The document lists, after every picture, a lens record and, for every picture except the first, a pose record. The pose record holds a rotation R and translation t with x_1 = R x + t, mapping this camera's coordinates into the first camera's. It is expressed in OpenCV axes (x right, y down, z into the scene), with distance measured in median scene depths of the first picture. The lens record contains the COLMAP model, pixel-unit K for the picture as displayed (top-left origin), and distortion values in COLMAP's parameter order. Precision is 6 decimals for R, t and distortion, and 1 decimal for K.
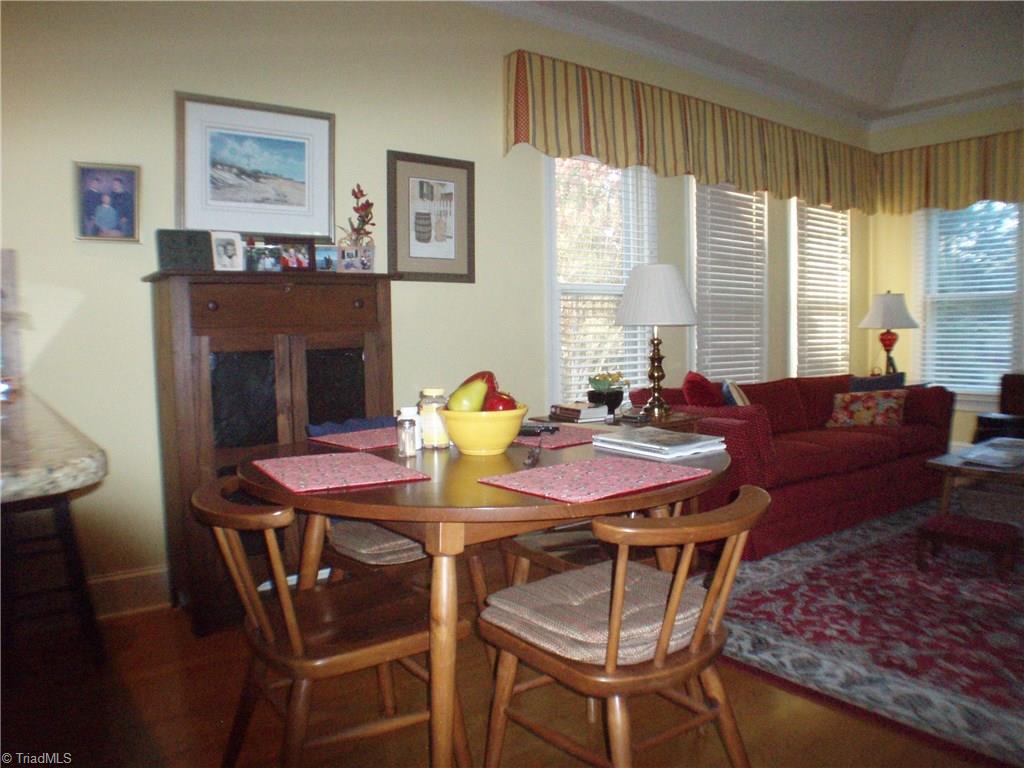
lens RADIAL K [[762.0, 0, 524.7], [0, 762.0, 389.2], [0, 0, 1]] dist [-0.180119, 0.082000]
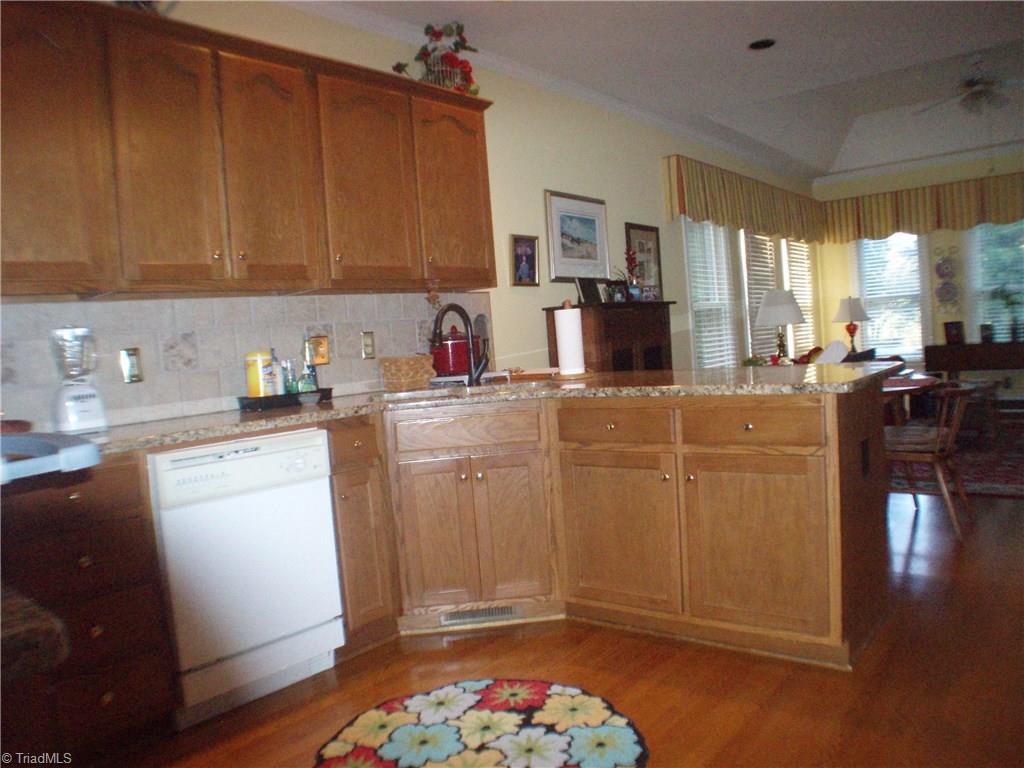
lens RADIAL K [[762.0, 0, 524.7], [0, 762.0, 389.2], [0, 0, 1]] dist [-0.180119, 0.082000]
pose [[0.970157, -0.074766, 0.230662, -0.754546], [0.079798, 0.996732, -0.012552, 0.031210], [-0.228970, 0.030584, 0.972953, -0.465724]]
